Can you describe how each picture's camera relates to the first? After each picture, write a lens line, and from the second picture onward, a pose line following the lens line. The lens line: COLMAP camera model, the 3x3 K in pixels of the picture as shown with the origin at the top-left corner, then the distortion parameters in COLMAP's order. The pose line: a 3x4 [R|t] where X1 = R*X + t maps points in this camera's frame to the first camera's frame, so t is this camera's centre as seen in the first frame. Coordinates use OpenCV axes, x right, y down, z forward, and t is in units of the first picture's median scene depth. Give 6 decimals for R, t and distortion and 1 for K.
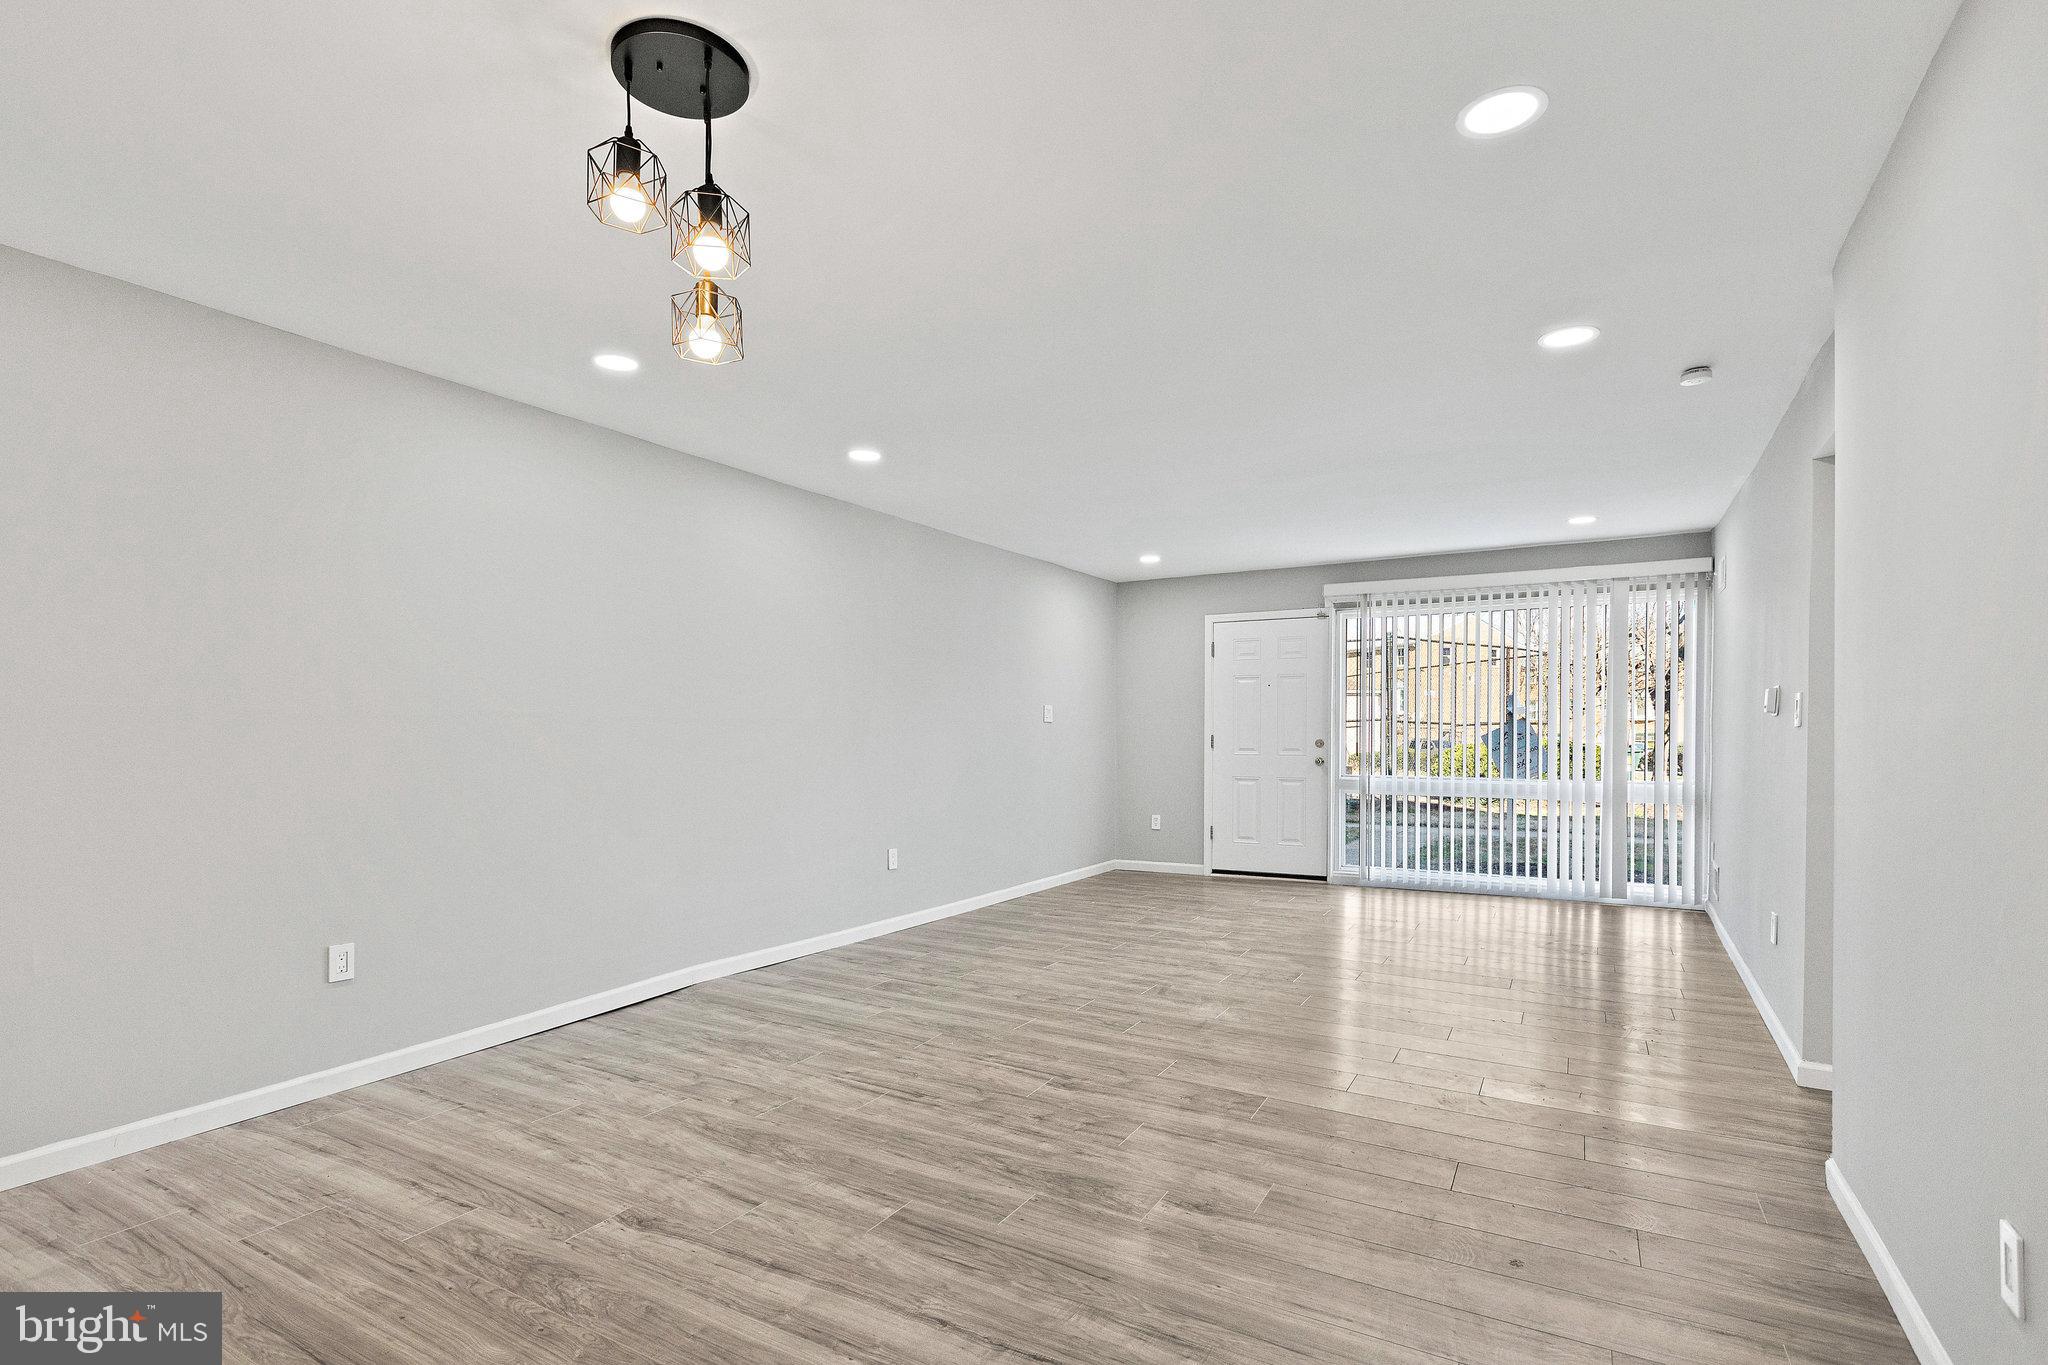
lens RADIAL K [[970.3, 0, 1037.7], [0, 970.3, 741.7], [0, 0, 1]] dist [0.010342, 0.000062]
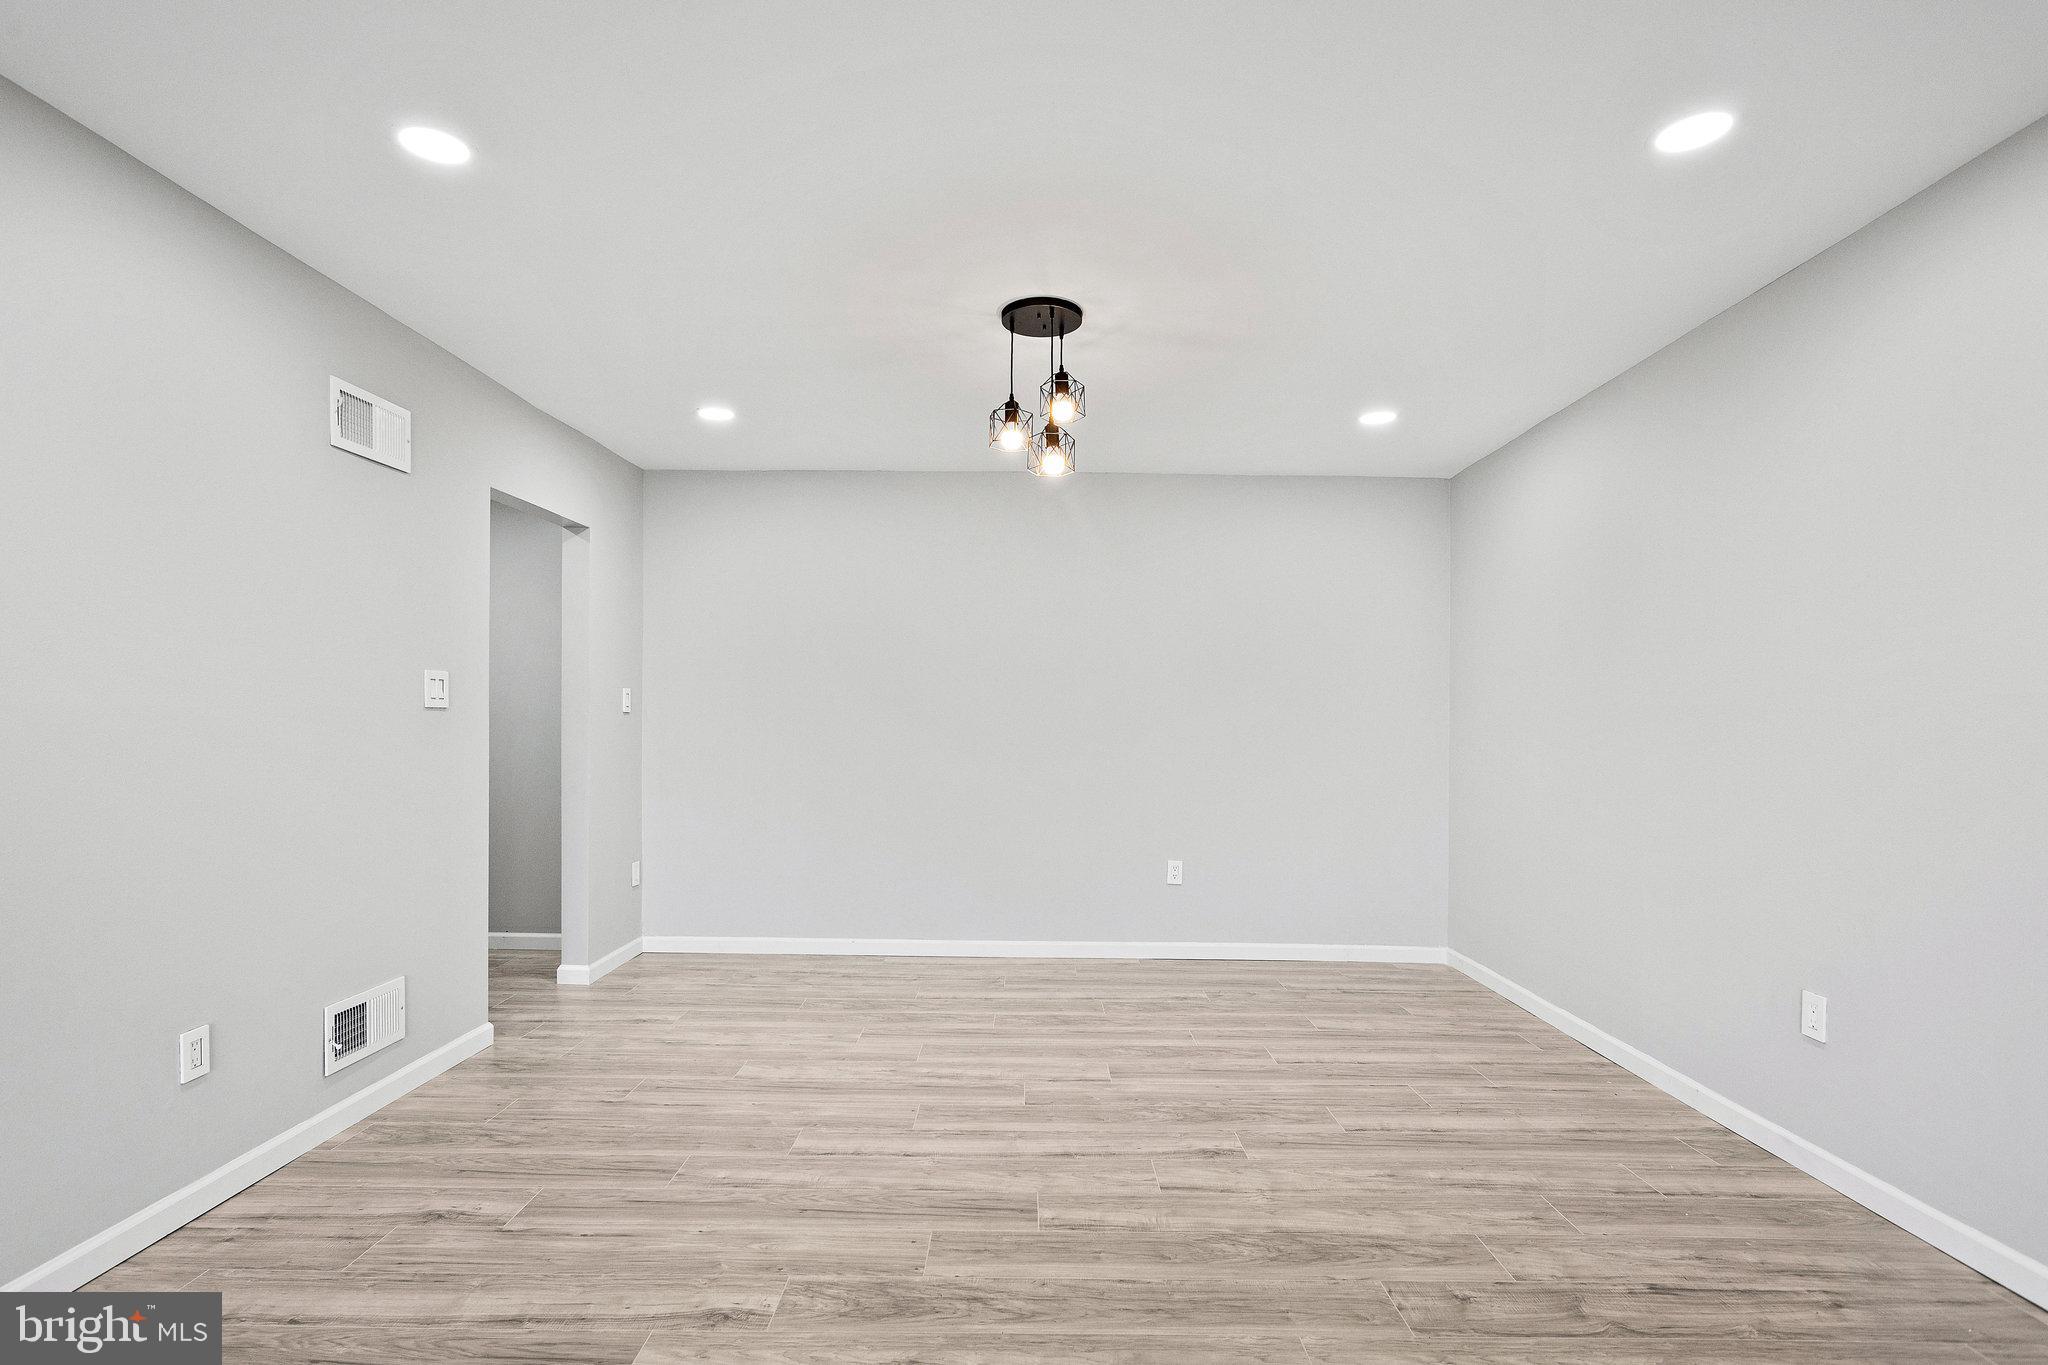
lens RADIAL K [[970.3, 0, 1027.2], [0, 970.3, 689.5], [0, 0, 1]] dist [0.010342, 0.000062]
pose [[-0.877789, -0.022904, -0.478499, 0.335265], [-0.010408, 0.999532, -0.028751, -0.022287], [0.478934, -0.020257, -0.877617, 1.794247]]
